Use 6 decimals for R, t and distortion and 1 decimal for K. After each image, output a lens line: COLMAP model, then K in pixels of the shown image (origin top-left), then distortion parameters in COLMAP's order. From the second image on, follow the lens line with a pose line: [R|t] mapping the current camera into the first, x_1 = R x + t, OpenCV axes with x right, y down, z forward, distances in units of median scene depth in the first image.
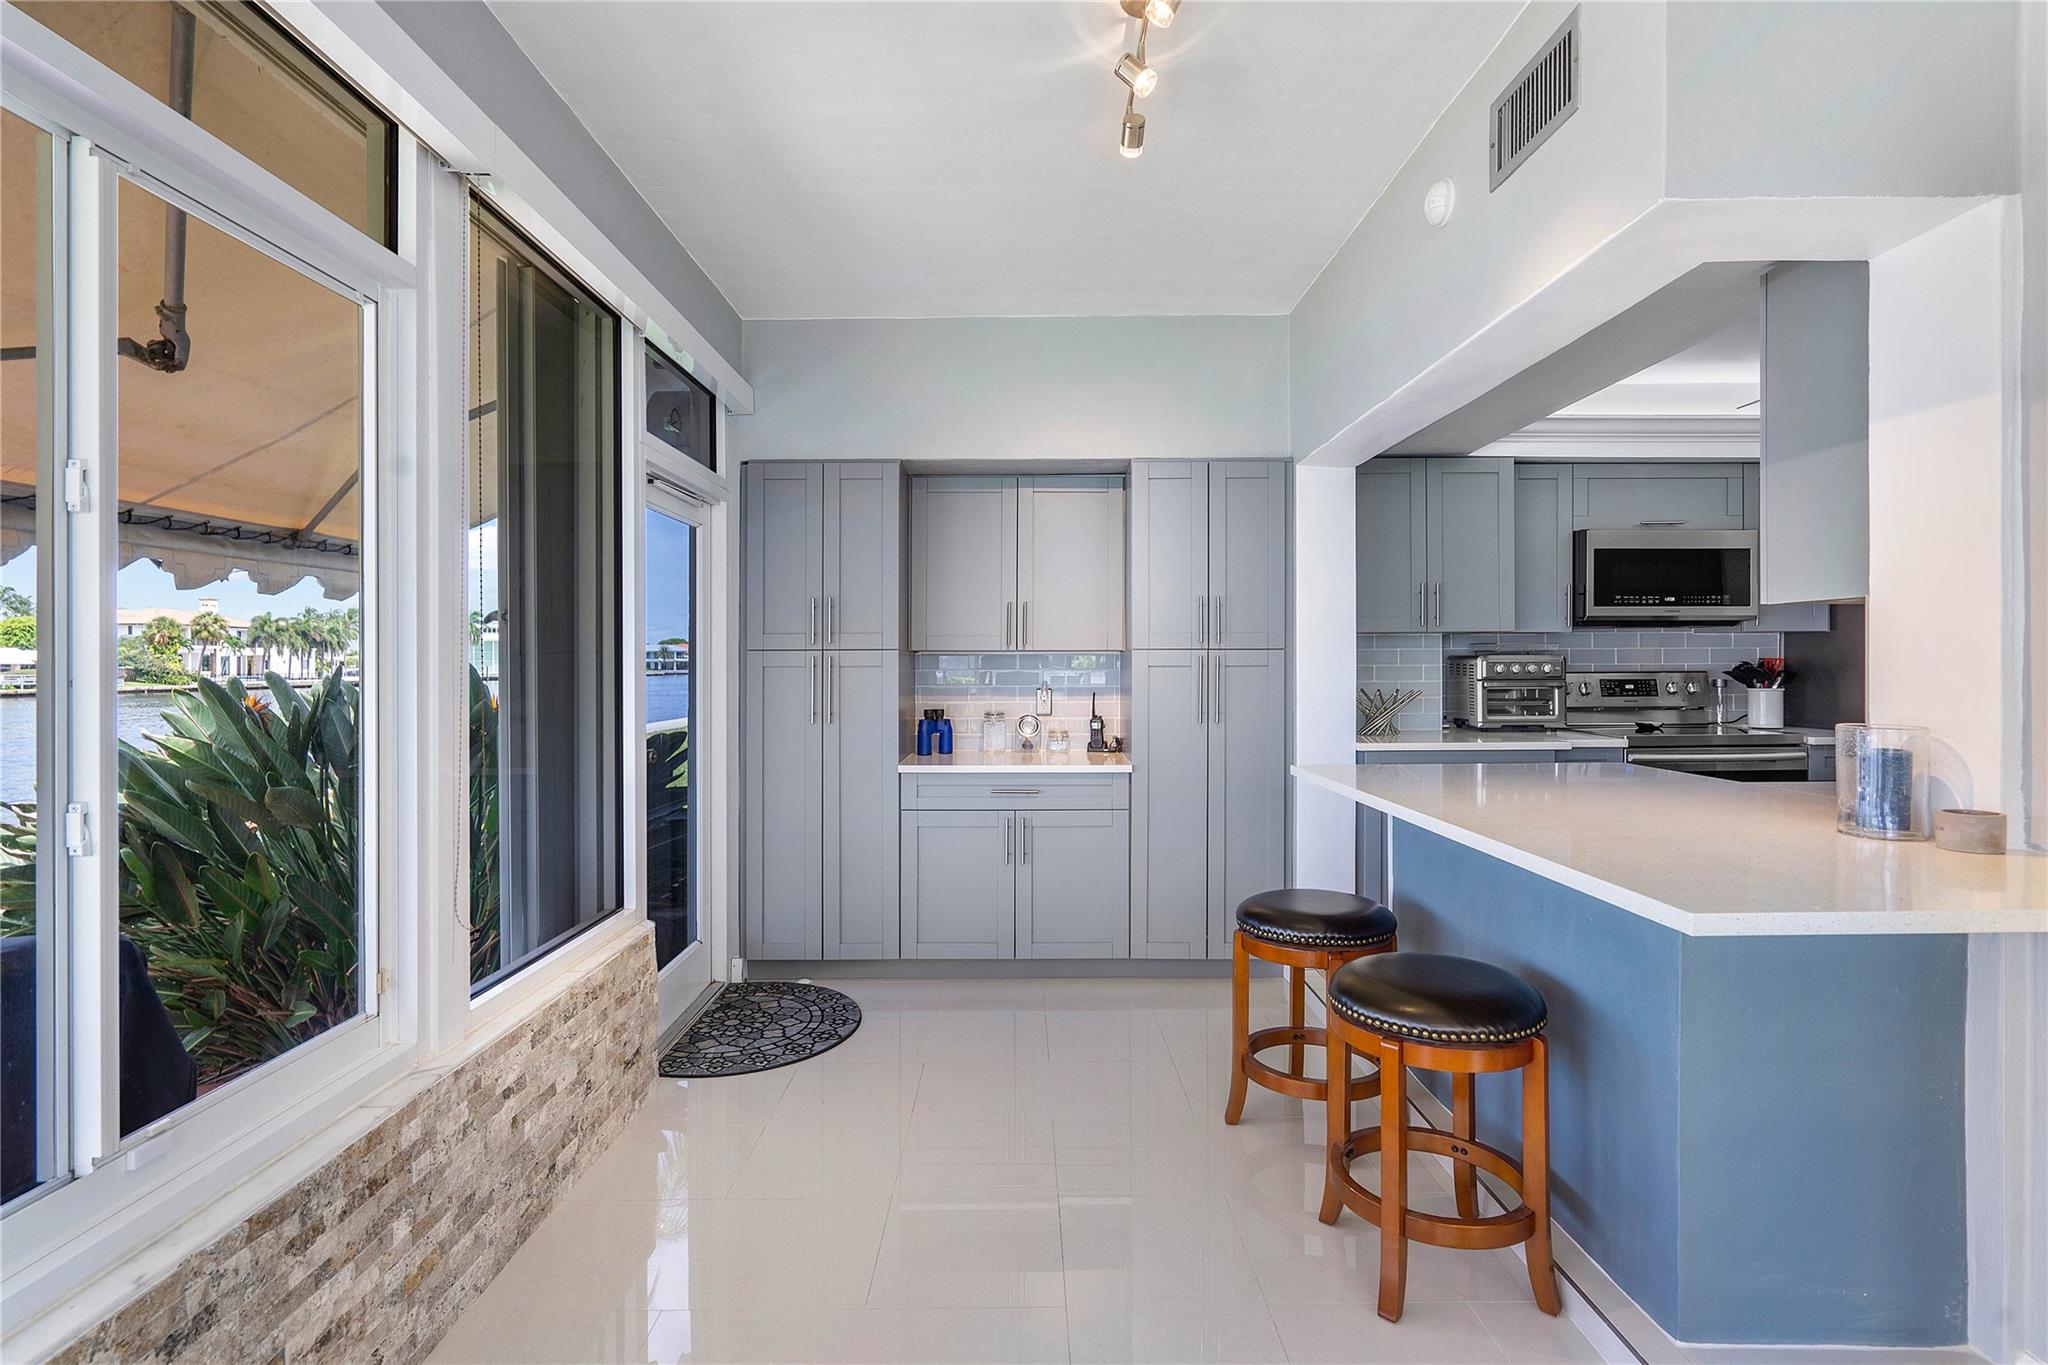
lens RADIAL K [[948.4, 0, 1015.9], [0, 948.4, 675.8], [0, 0, 1]] dist [-0.003927, 0.000022]
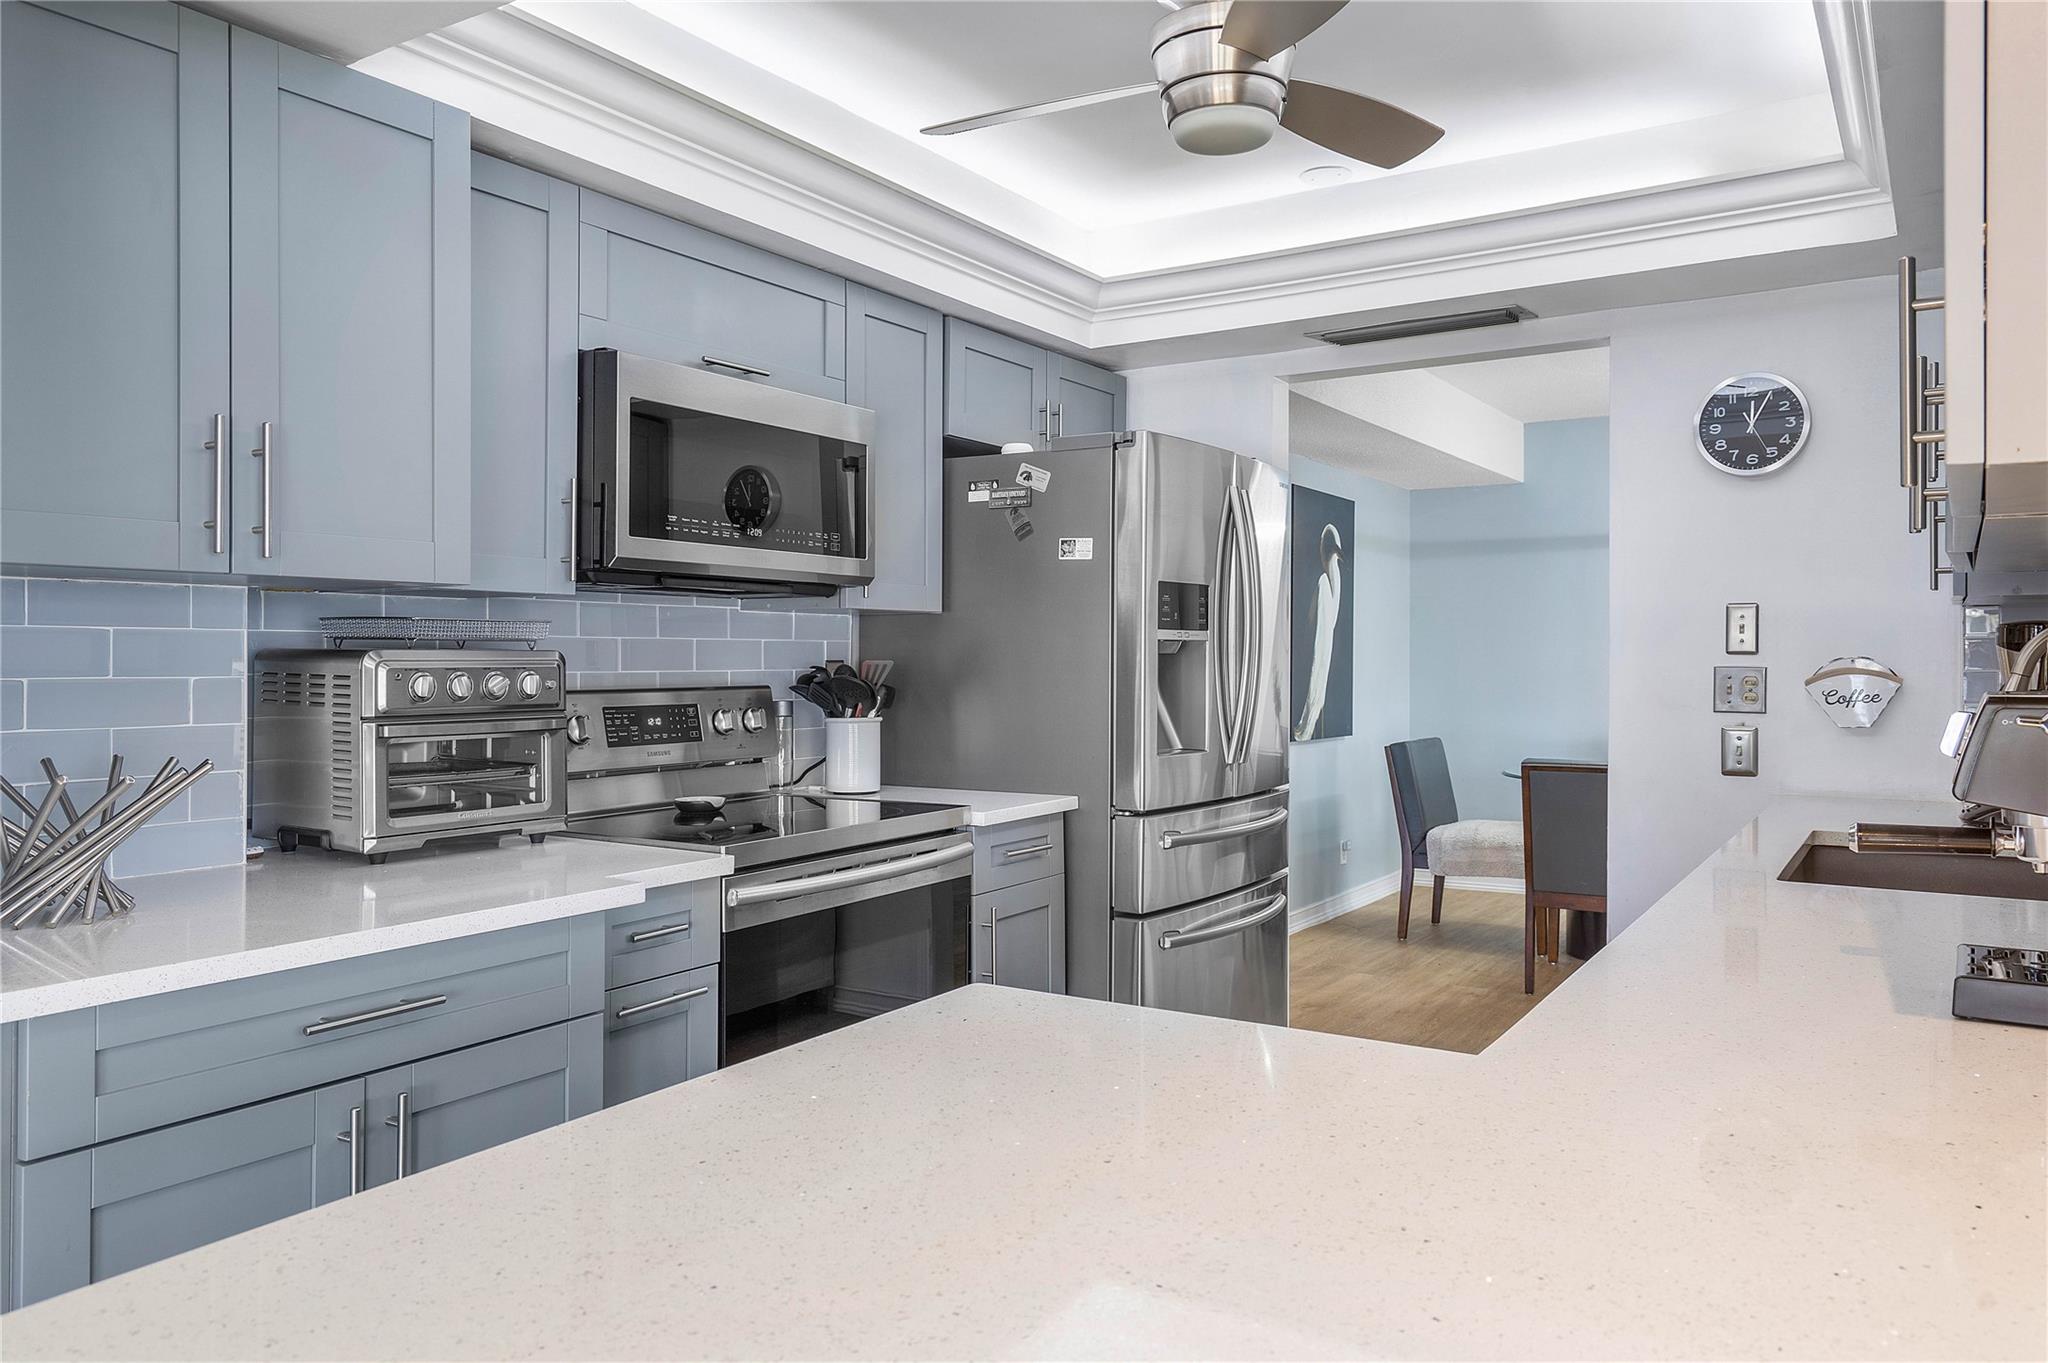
lens RADIAL K [[1457.5, 0, 1025.0], [0, 1457.5, 642.0], [0, 0, 1]] dist [0.024416, -0.000987]
pose [[0.533842, 0.015213, 0.845447, 0.156303], [0.007697, 0.999709, -0.022849, -0.009963], [-0.845549, 0.018705, 0.533570, 0.500256]]
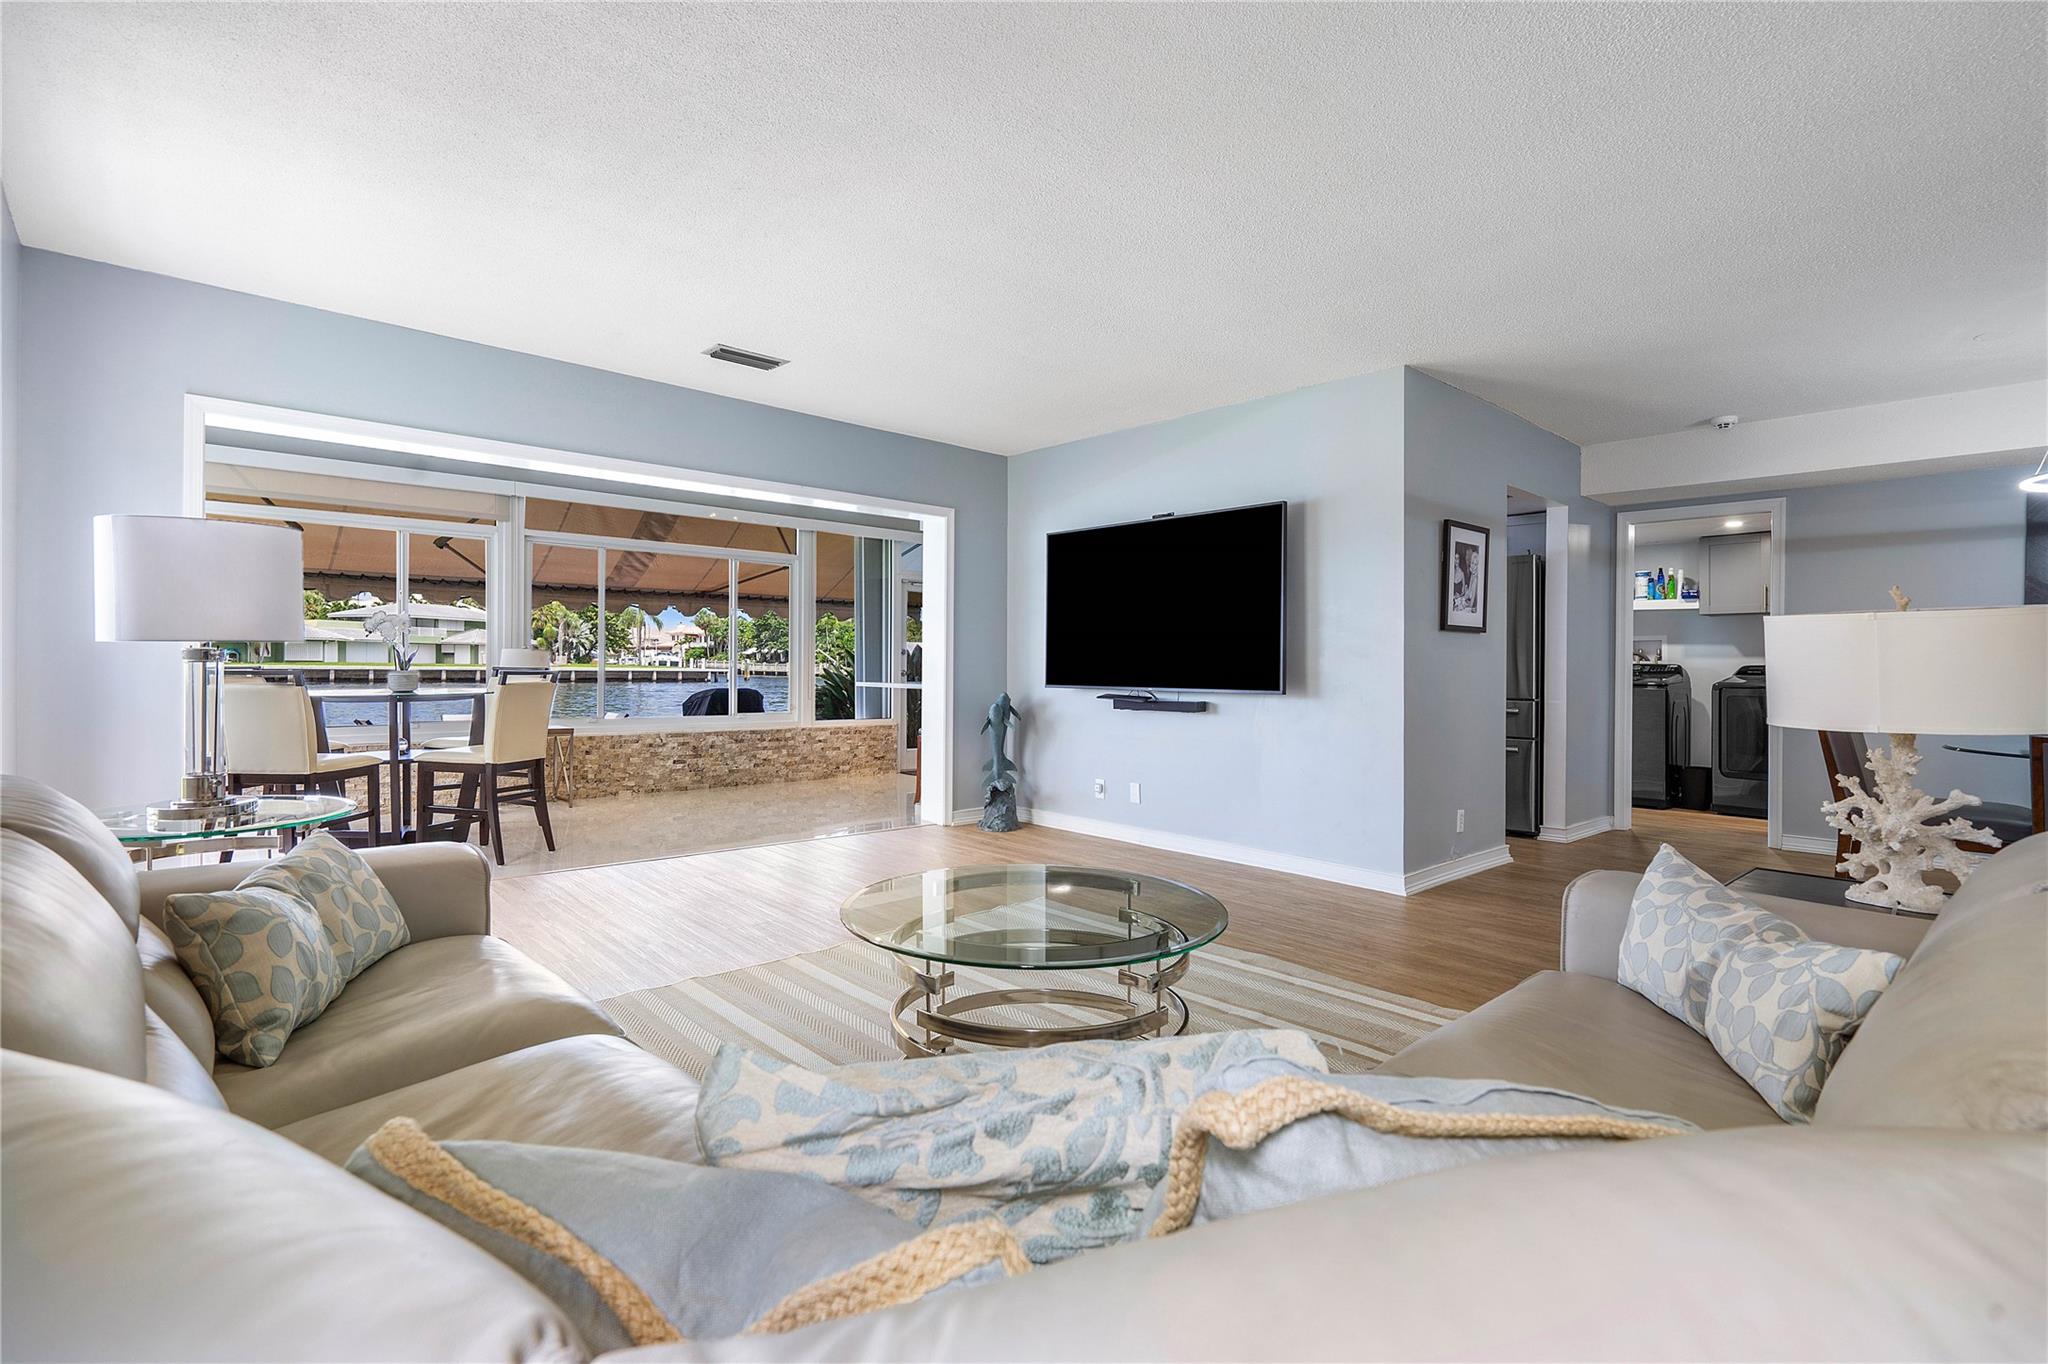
lens RADIAL K [[948.4, 0, 1015.9], [0, 948.4, 675.3], [0, 0, 1]] dist [-0.003927, 0.000022]
pose [[0.671228, 0.022953, -0.740896, 1.575103], [-0.023195, 0.999681, 0.009957, 0.038261], [0.740888, 0.010502, 0.671546, -0.598879]]
